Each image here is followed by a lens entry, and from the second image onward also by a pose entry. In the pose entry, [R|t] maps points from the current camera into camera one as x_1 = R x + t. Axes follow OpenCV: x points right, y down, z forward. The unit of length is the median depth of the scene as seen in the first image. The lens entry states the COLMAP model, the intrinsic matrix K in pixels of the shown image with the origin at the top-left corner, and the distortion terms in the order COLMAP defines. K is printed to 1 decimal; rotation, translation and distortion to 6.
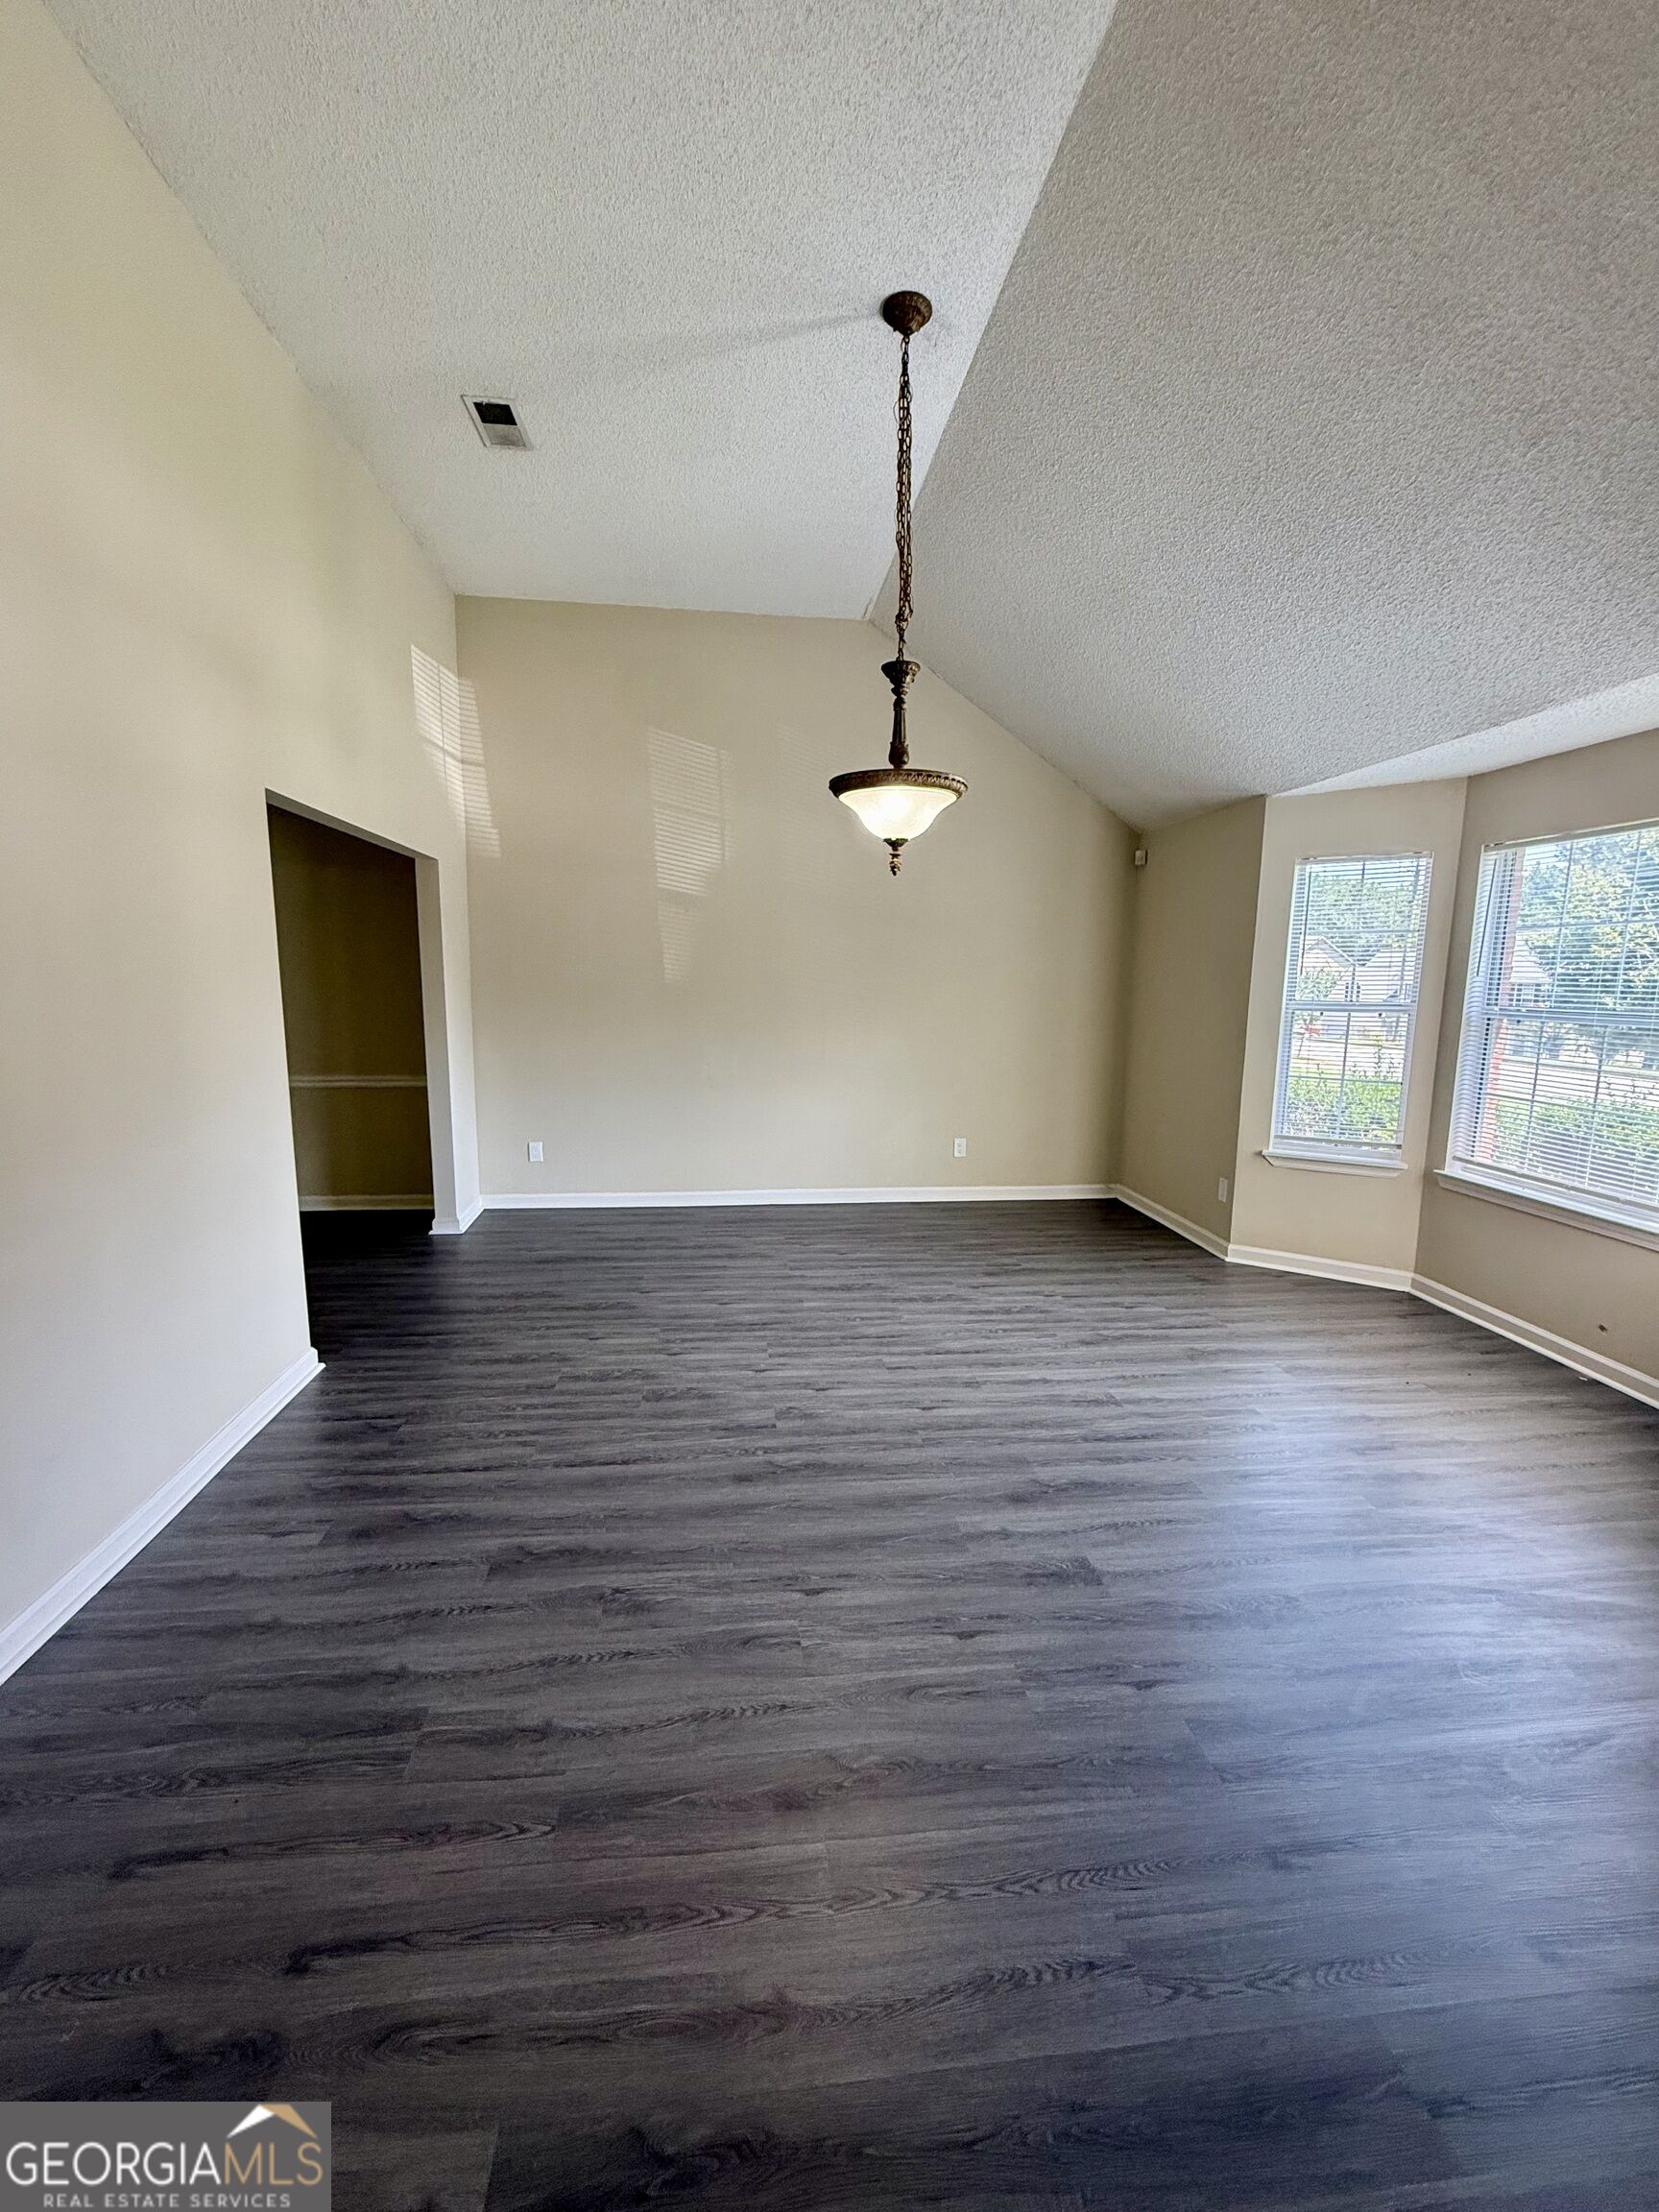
lens RADIAL K [[887.3, 0, 821.9], [0, 887.3, 1103.7], [0, 0, 1]] dist [0.002480, -0.004205]
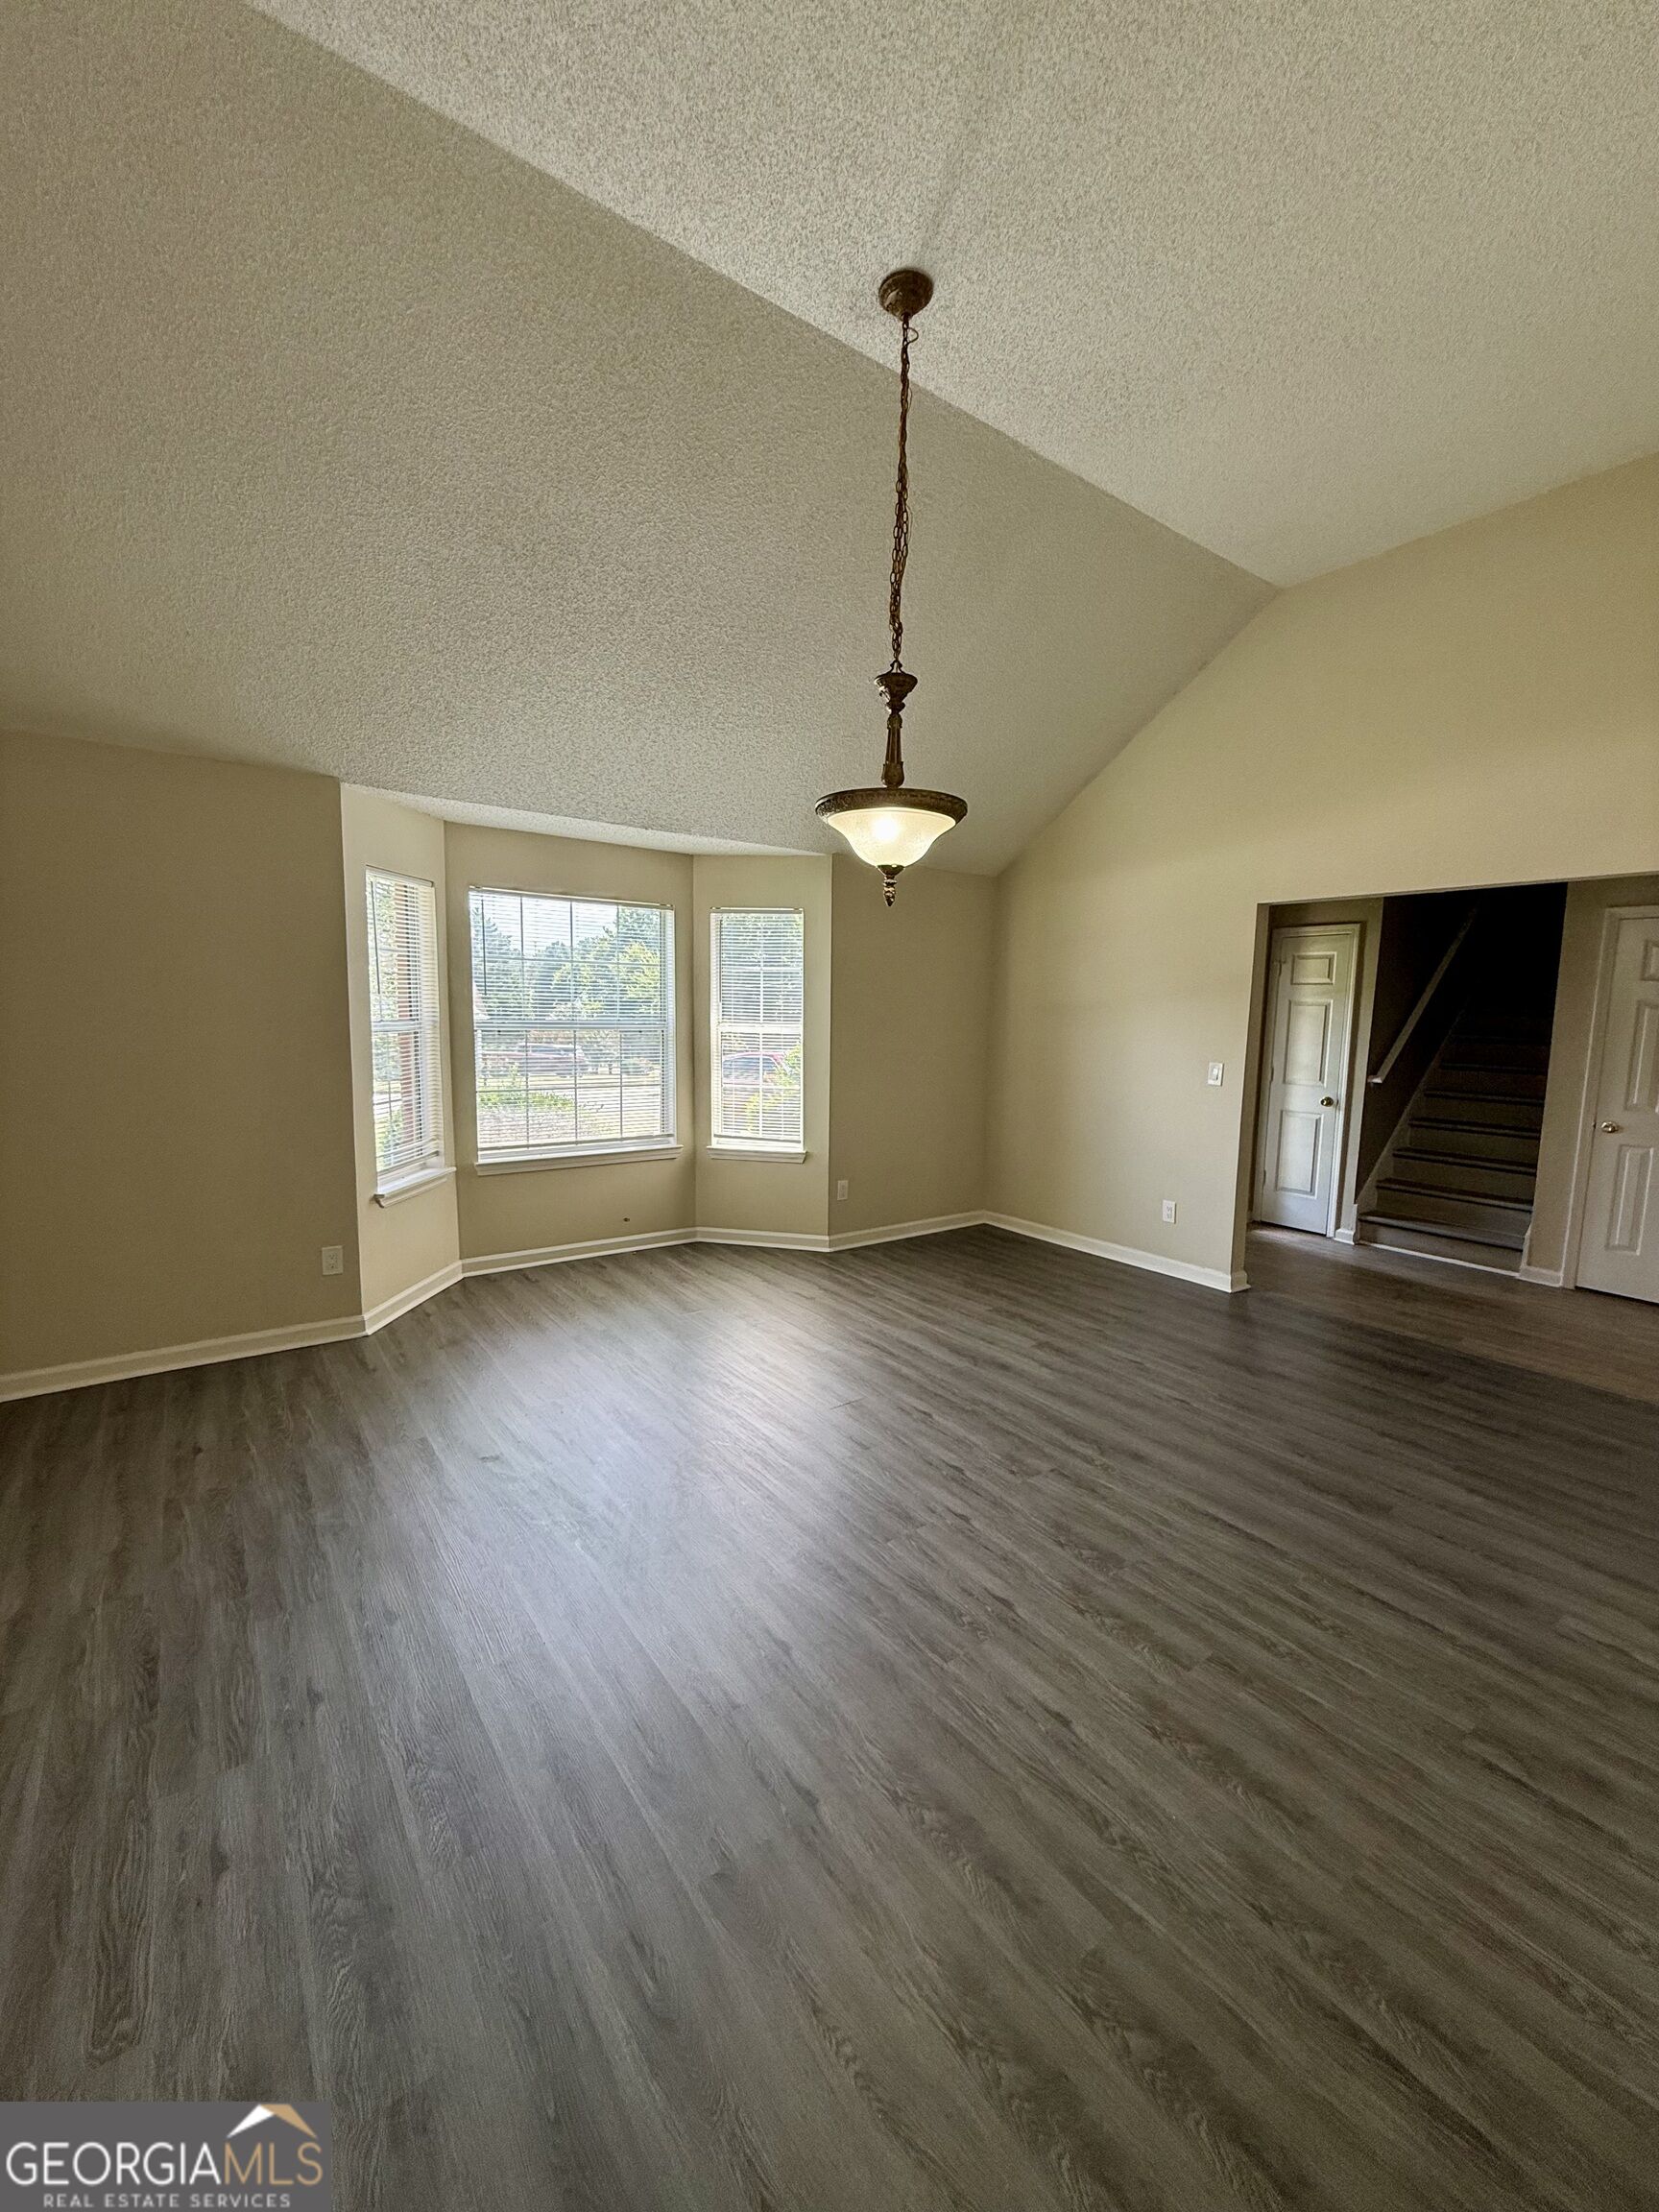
lens RADIAL K [[887.3, 0, 821.9], [0, 887.3, 1103.7], [0, 0, 1]] dist [0.002480, -0.004205]
pose [[-0.485072, -0.120127, 0.866184, -0.703718], [0.097465, 0.976921, 0.190067, -0.239301], [-0.869026, 0.176619, -0.462169, 1.530546]]
